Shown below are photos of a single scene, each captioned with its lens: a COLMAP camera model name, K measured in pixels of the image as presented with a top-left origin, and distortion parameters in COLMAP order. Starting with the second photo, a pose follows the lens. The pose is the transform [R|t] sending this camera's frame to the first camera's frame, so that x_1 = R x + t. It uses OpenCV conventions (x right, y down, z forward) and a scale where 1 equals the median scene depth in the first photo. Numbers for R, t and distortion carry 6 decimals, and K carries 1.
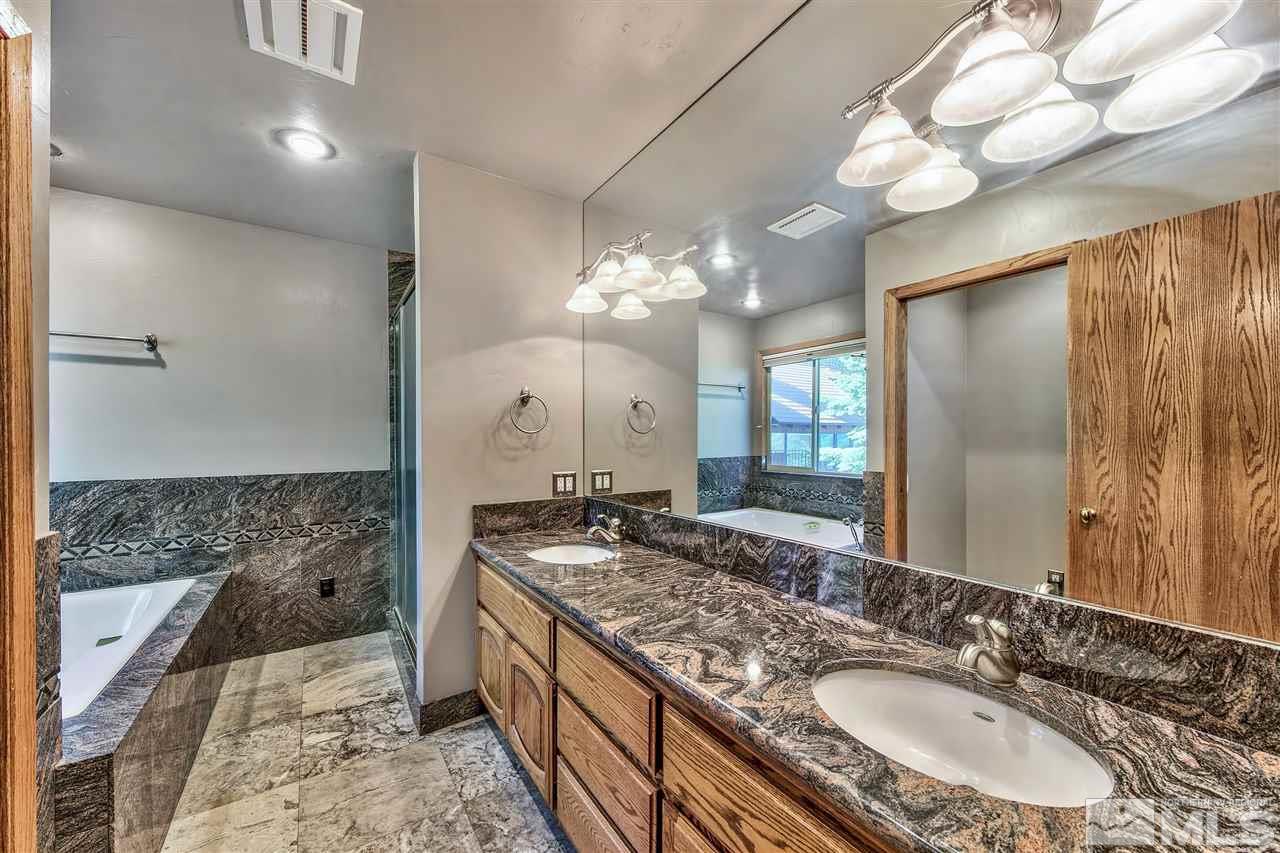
lens RADIAL K [[455.4, 0, 633.7], [0, 455.4, 441.4], [0, 0, 1]] dist [0.016036, -0.005437]
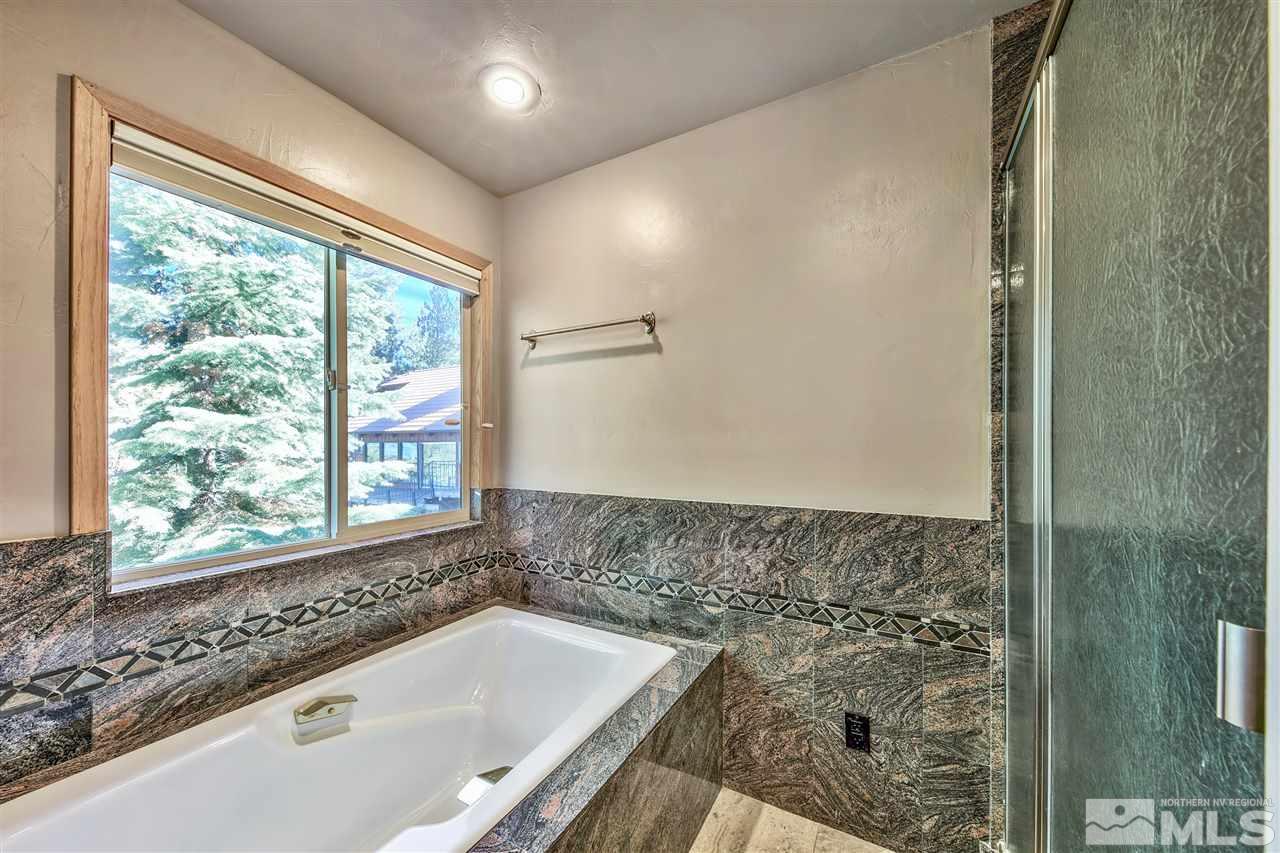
lens RADIAL K [[455.4, 0, 633.7], [0, 455.4, 441.4], [0, 0, 1]] dist [0.016036, -0.005437]
pose [[0.427302, 0.001904, -0.904107, -0.333135], [-0.010530, 0.999940, -0.002872, -0.010689], [0.904048, 0.010748, 0.427296, 0.593848]]
